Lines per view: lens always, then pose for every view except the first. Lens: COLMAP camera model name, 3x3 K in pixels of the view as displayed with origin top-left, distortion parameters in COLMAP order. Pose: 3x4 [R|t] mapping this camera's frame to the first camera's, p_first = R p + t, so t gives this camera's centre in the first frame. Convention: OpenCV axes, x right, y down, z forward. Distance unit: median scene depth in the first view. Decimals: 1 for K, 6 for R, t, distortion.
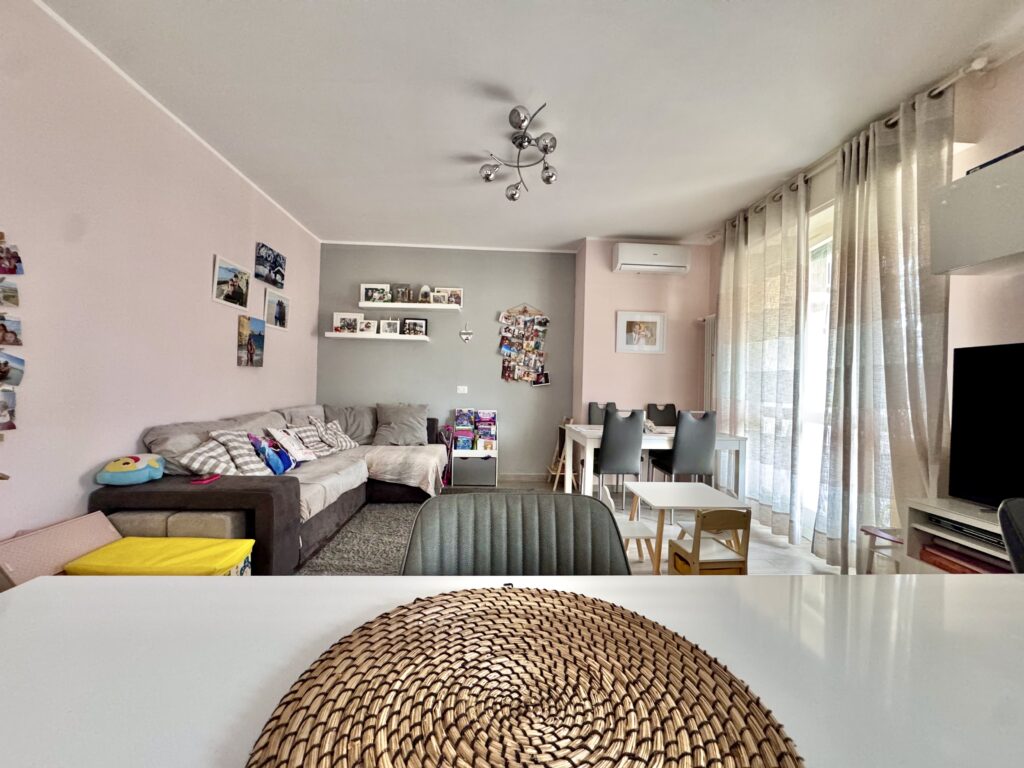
lens RADIAL K [[411.9, 0, 507.9], [0, 411.9, 387.0], [0, 0, 1]] dist [-0.001379, 0.000265]
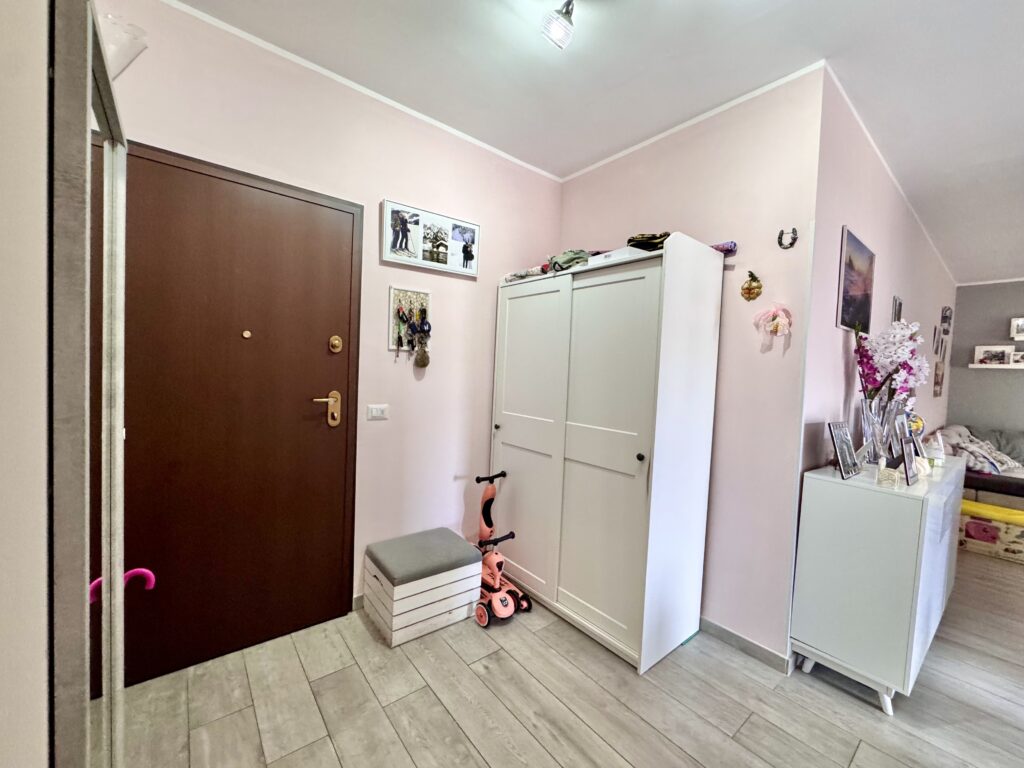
lens RADIAL K [[411.9, 0, 507.9], [0, 411.9, 387.0], [0, 0, 1]] dist [-0.001379, 0.000265]
pose [[0.581592, 0.028236, -0.812991, -0.249132], [-0.034316, 0.999359, 0.010161, -0.034569], [0.812757, 0.021989, 0.582188, -0.747856]]
